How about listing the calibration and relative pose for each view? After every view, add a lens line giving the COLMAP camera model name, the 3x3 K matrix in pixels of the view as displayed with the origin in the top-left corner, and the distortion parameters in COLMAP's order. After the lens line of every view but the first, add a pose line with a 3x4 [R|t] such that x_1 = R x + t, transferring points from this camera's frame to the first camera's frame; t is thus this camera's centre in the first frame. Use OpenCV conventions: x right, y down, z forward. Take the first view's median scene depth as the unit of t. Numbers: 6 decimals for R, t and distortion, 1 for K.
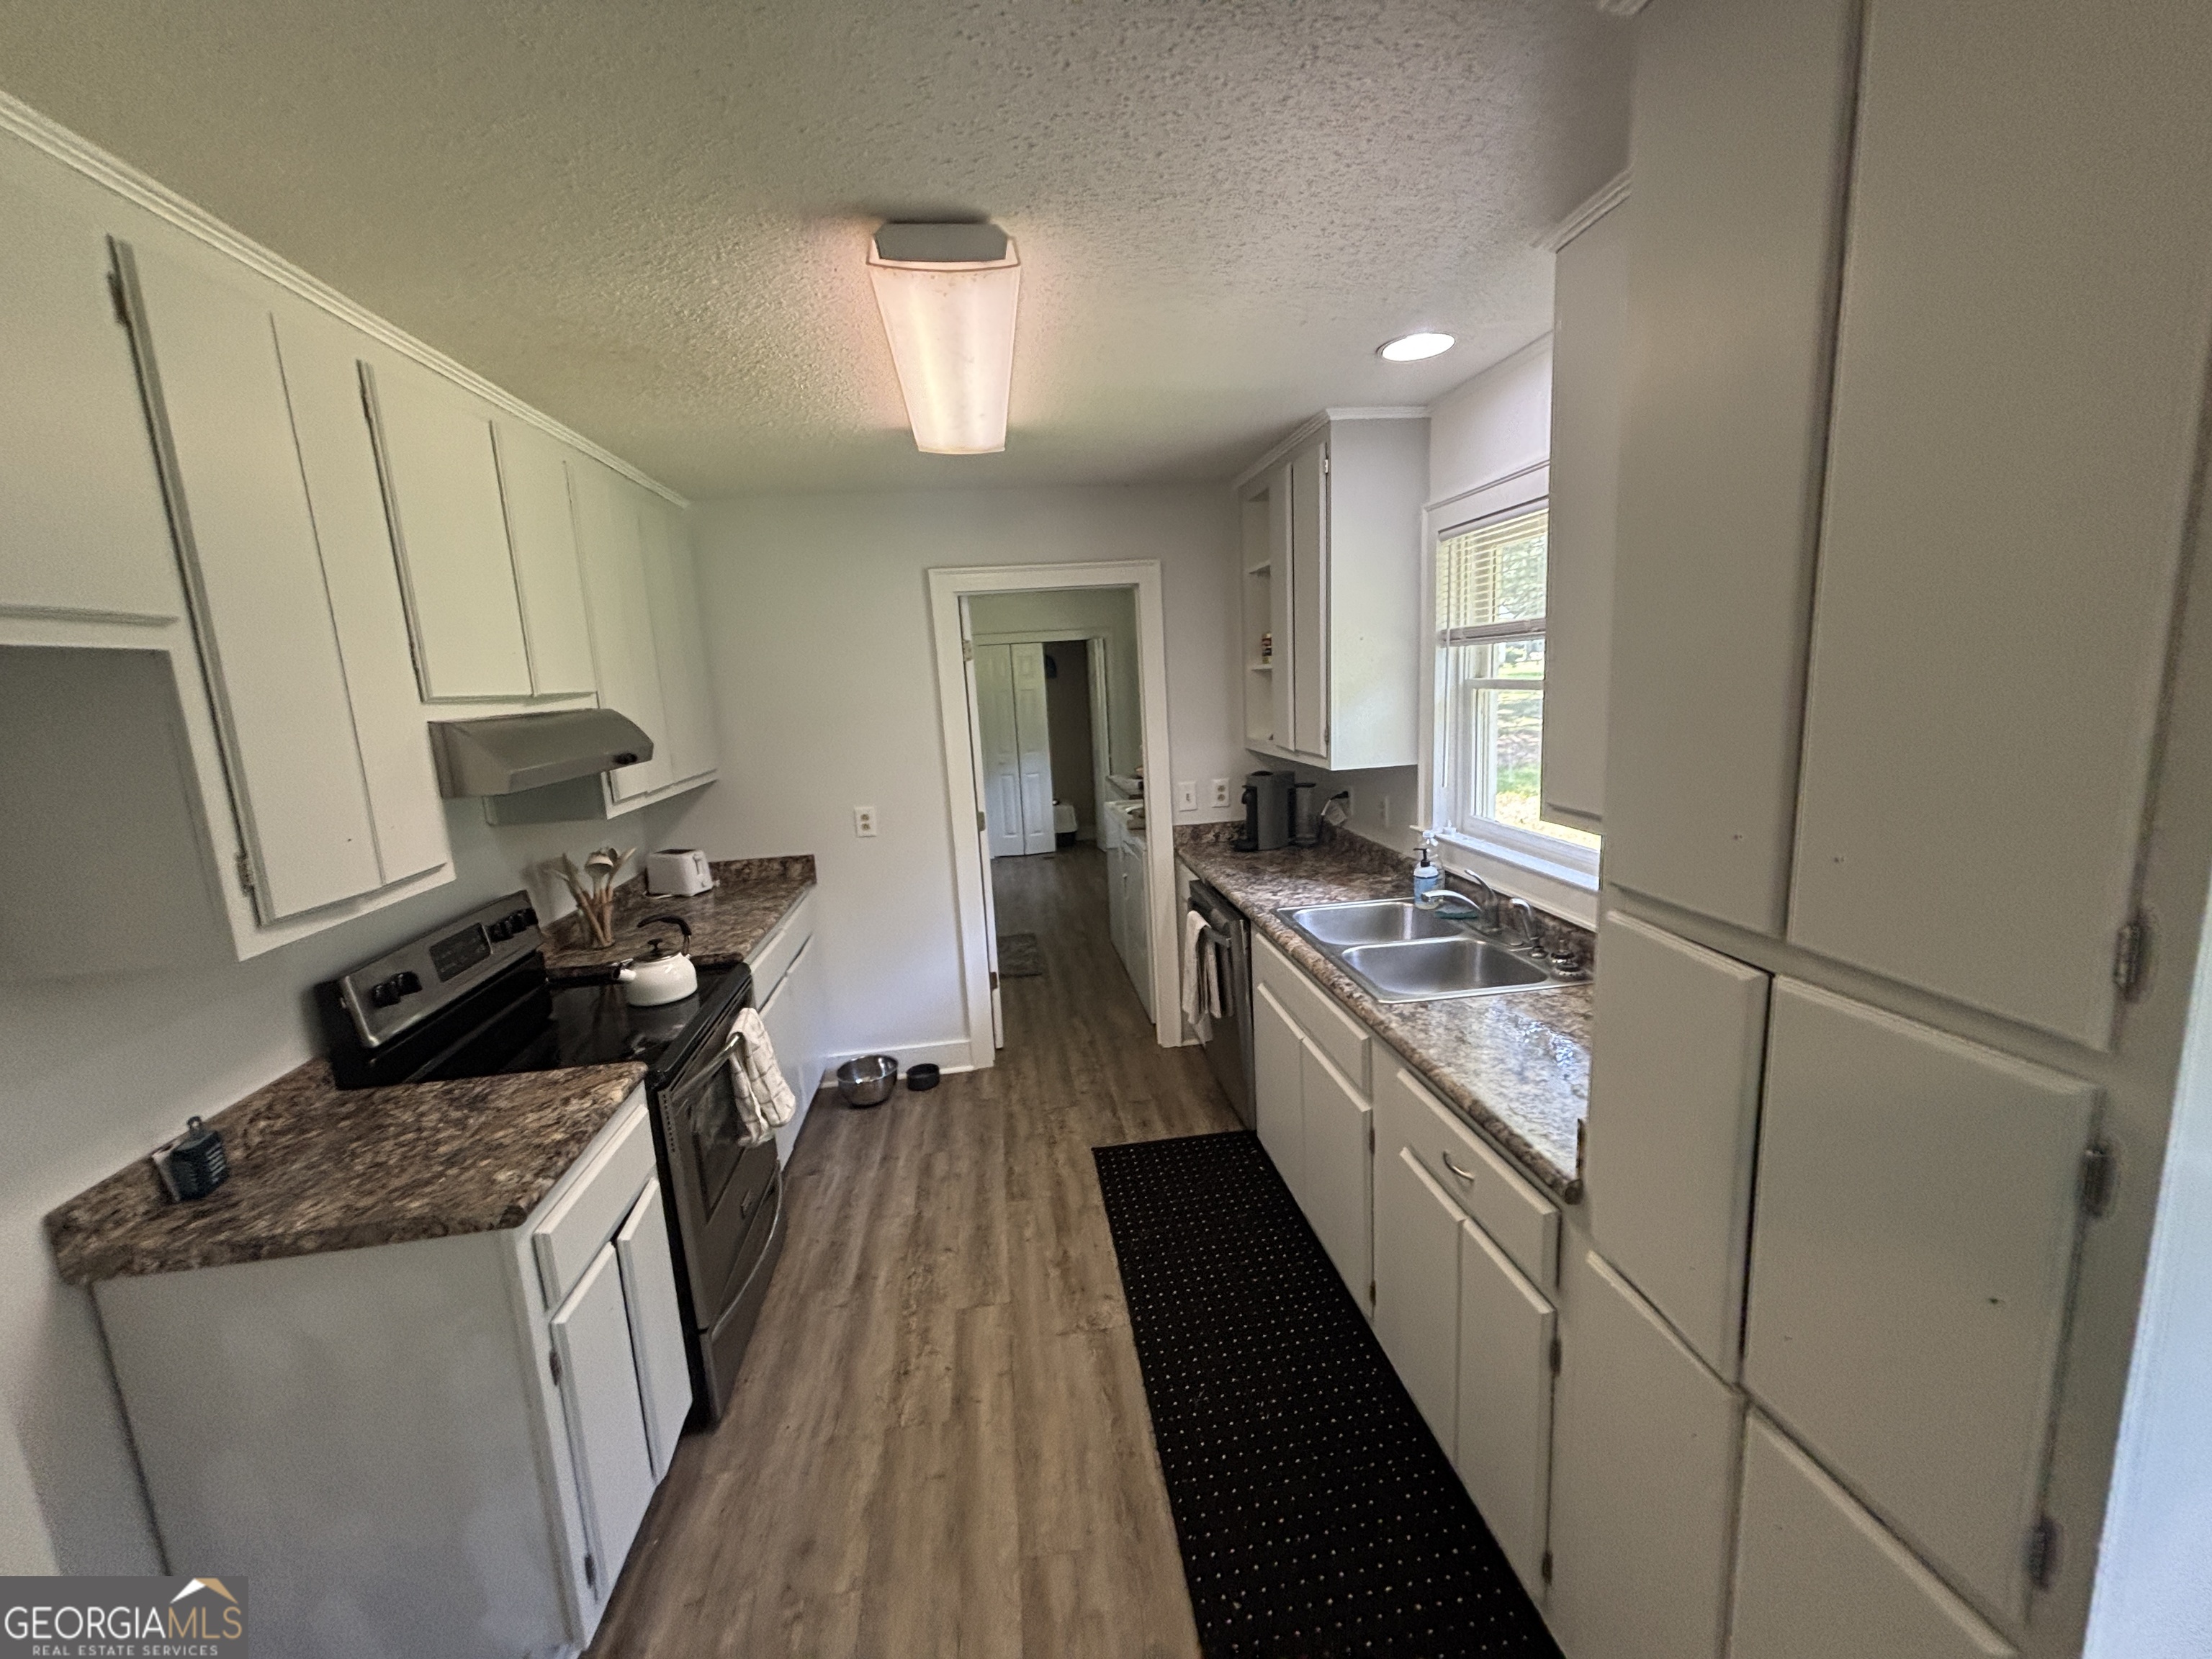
lens RADIAL K [[893.7, 0, 1103.0], [0, 893.7, 827.9], [0, 0, 1]] dist [0.004696, -0.000071]
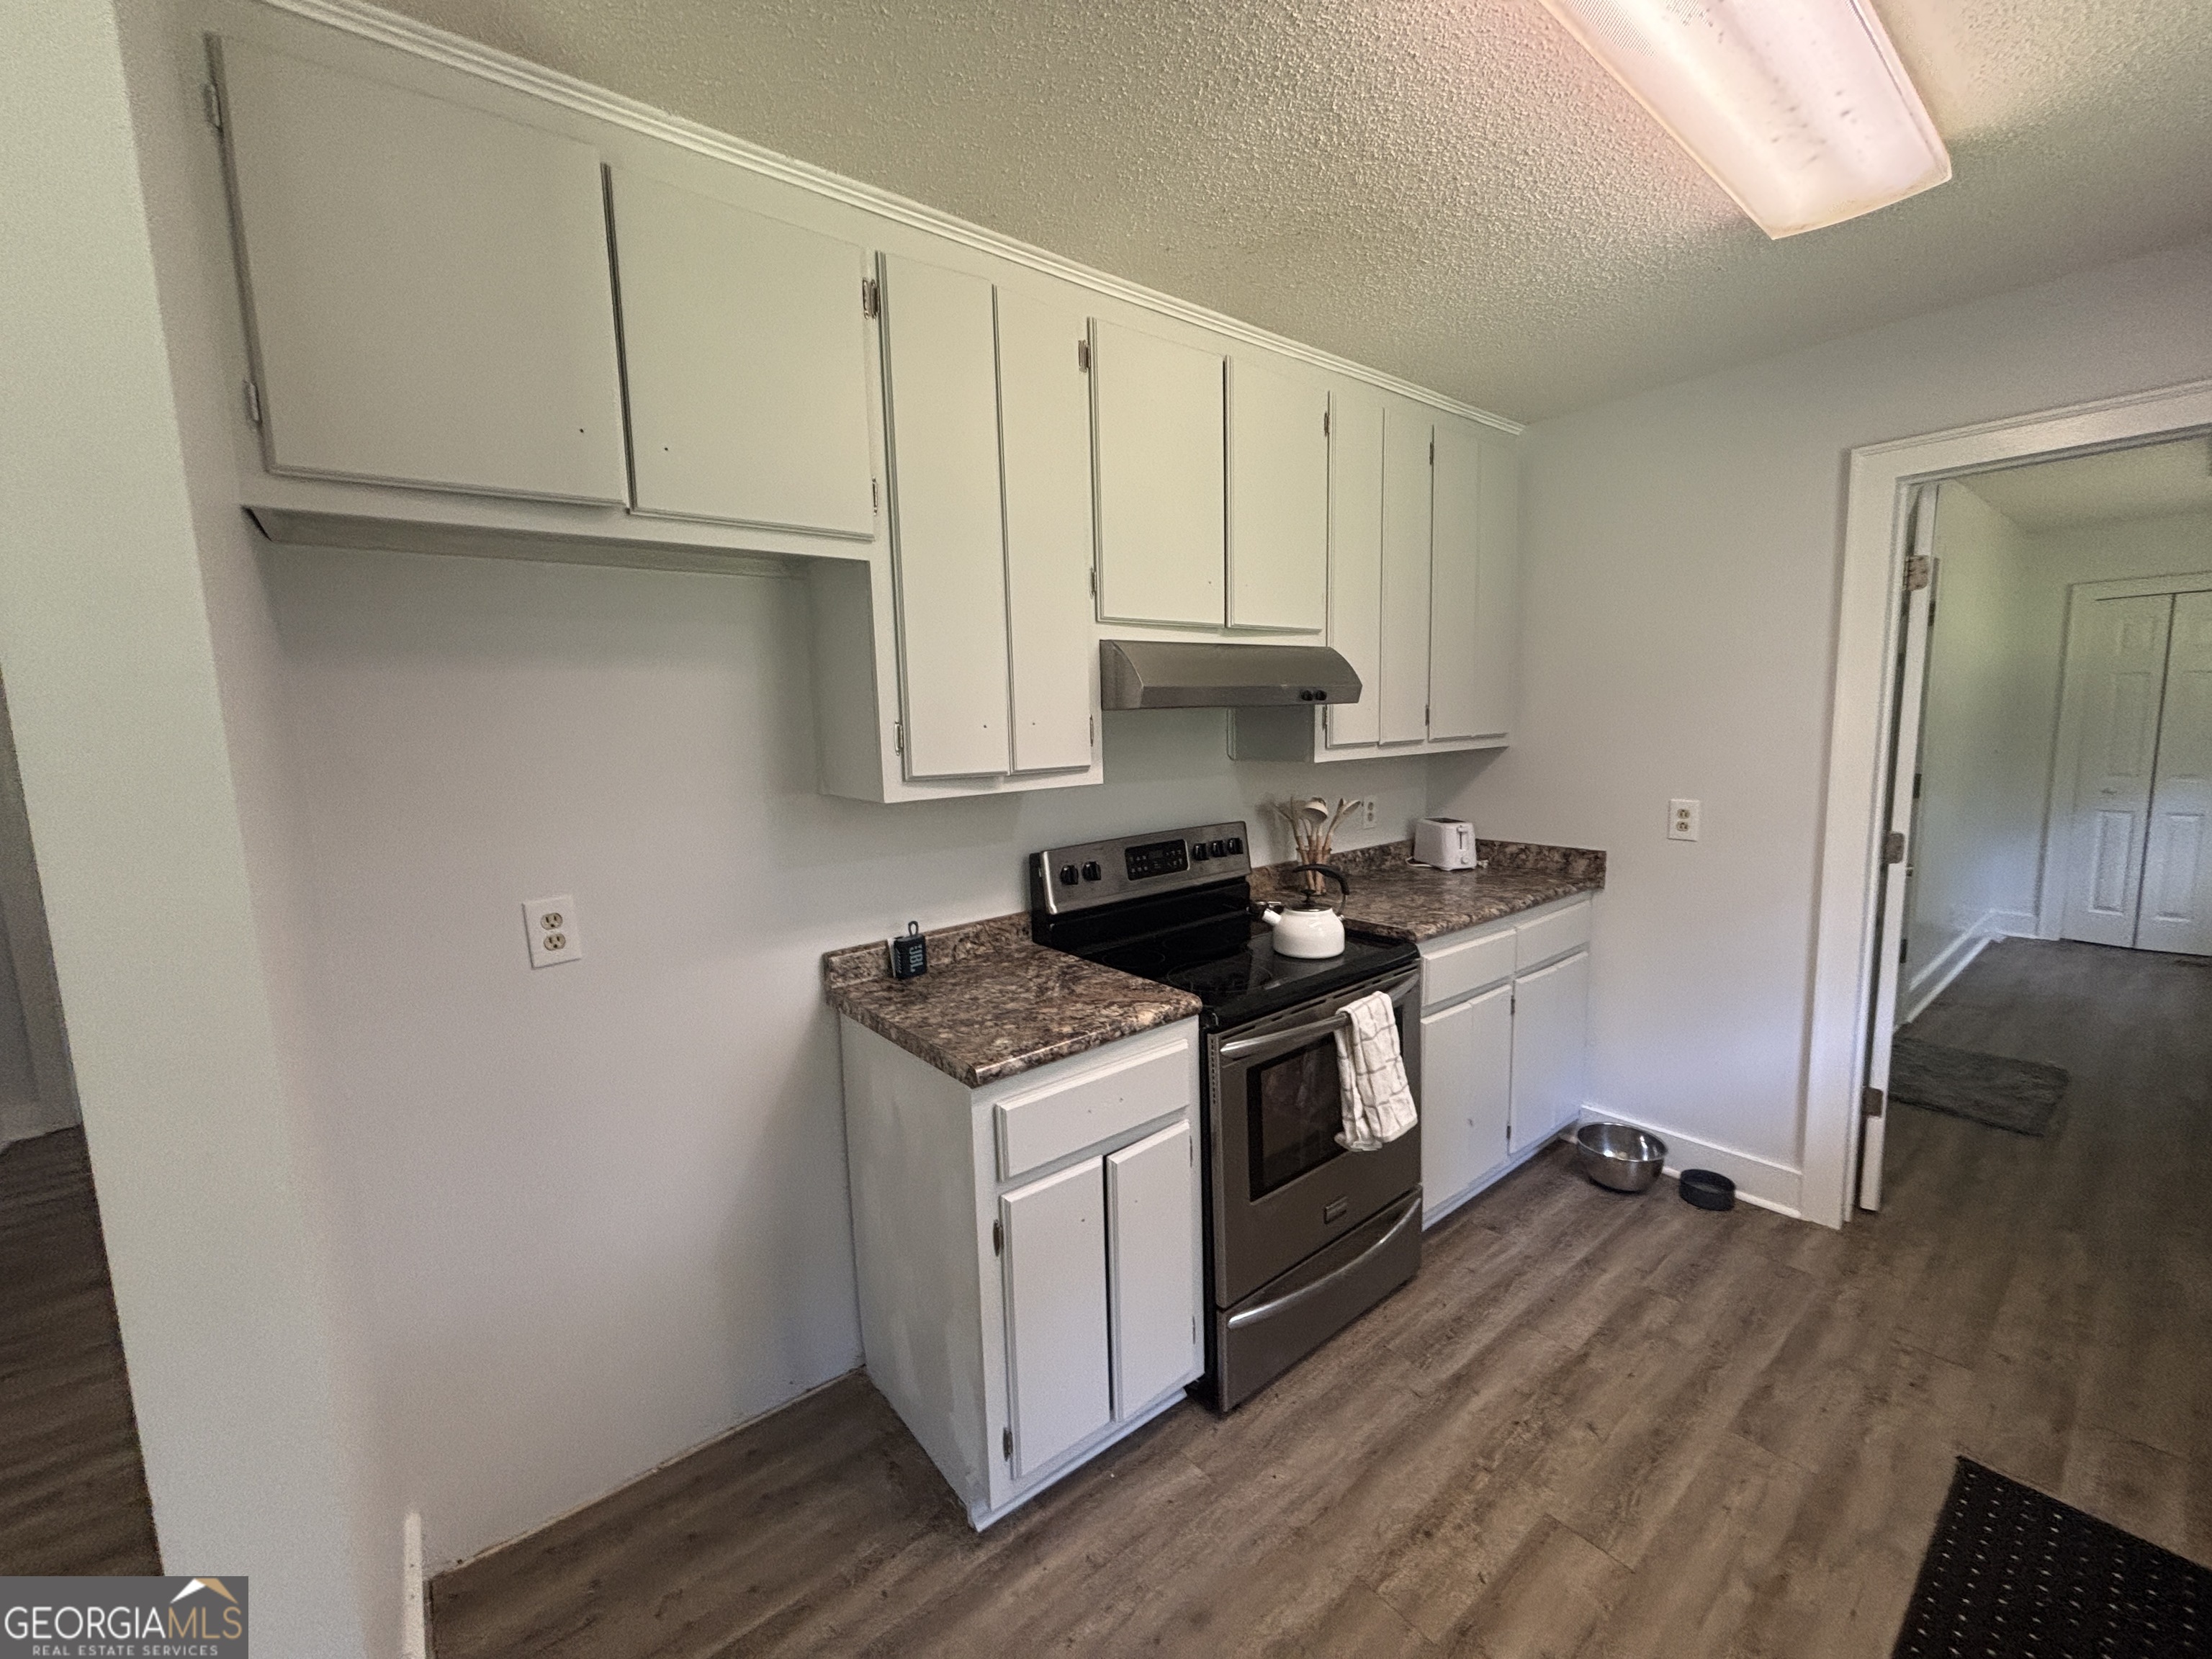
lens RADIAL K [[893.7, 0, 1096.6], [0, 893.7, 824.3], [0, 0, 1]] dist [0.004696, -0.000071]
pose [[0.523516, 0.147262, -0.839193, 0.136595], [-0.149981, 0.985498, 0.079372, 0.014421], [0.838711, 0.084310, 0.538011, 0.265048]]
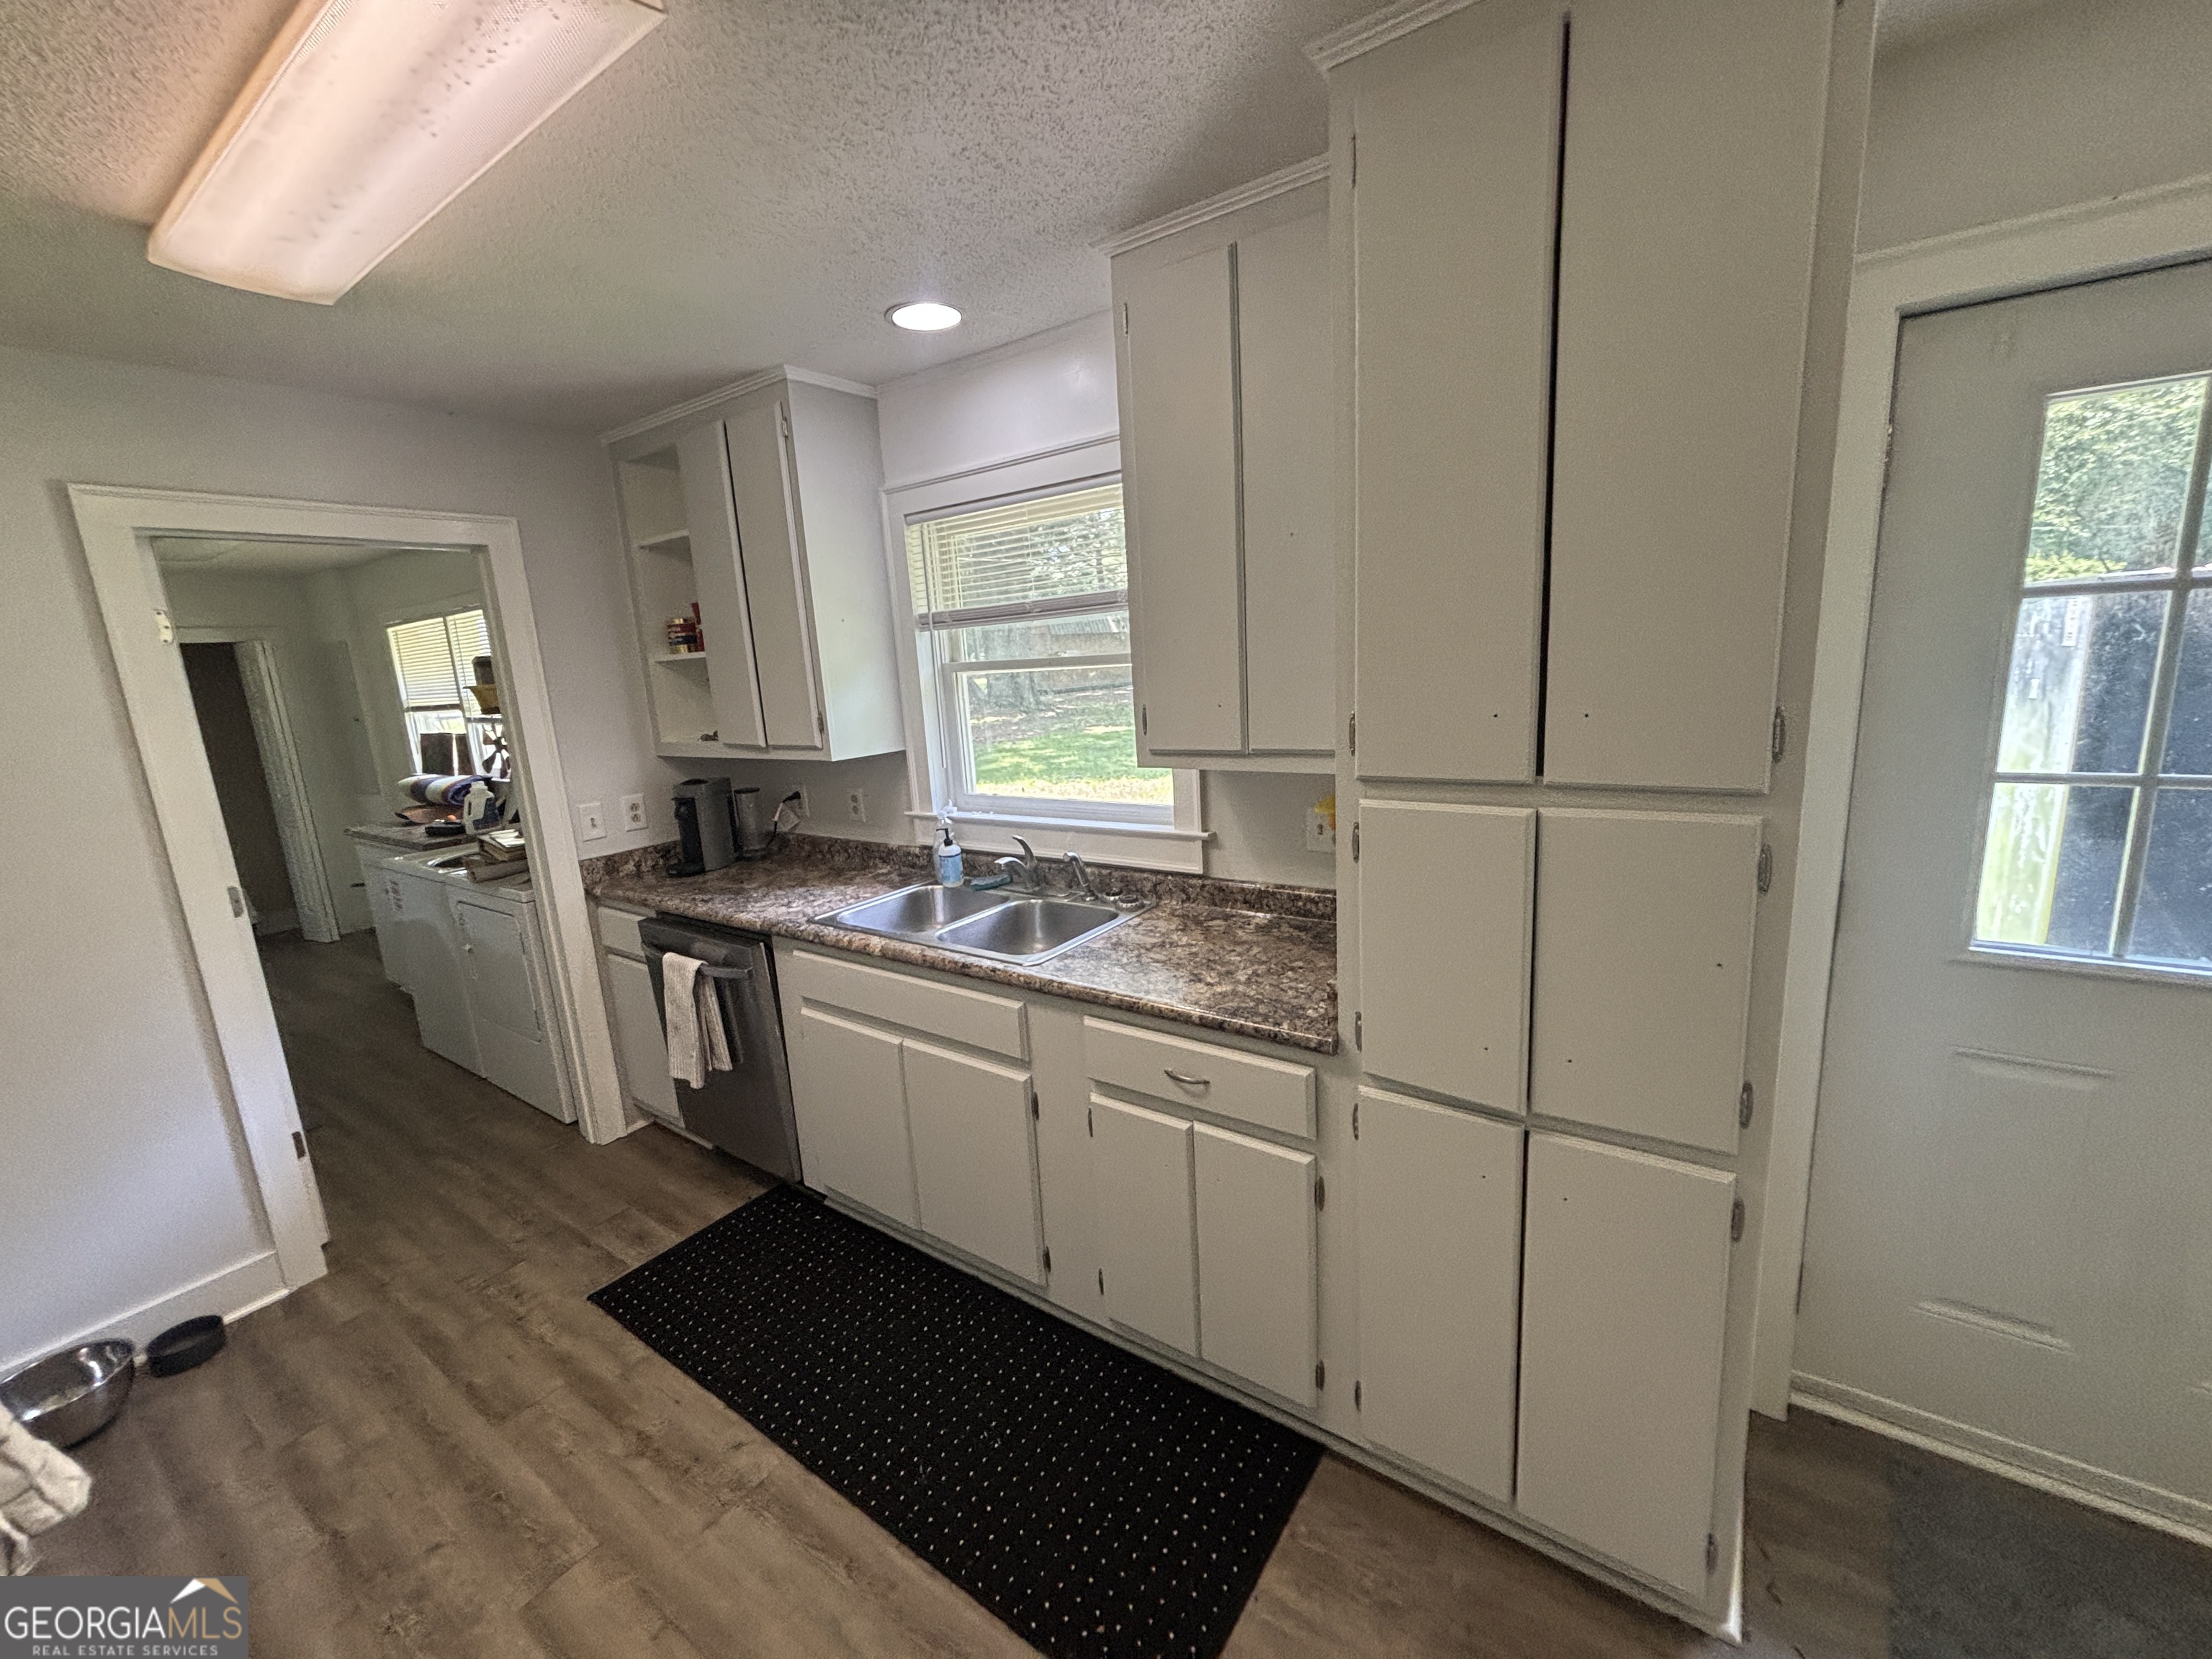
lens RADIAL K [[893.7, 0, 1102.4], [0, 893.7, 826.5], [0, 0, 1]] dist [0.004696, -0.000071]
pose [[0.681204, -0.128867, 0.720662, -0.240840], [0.150630, 0.987995, 0.034288, 0.013522], [-0.716429, 0.085196, 0.692438, 0.171275]]
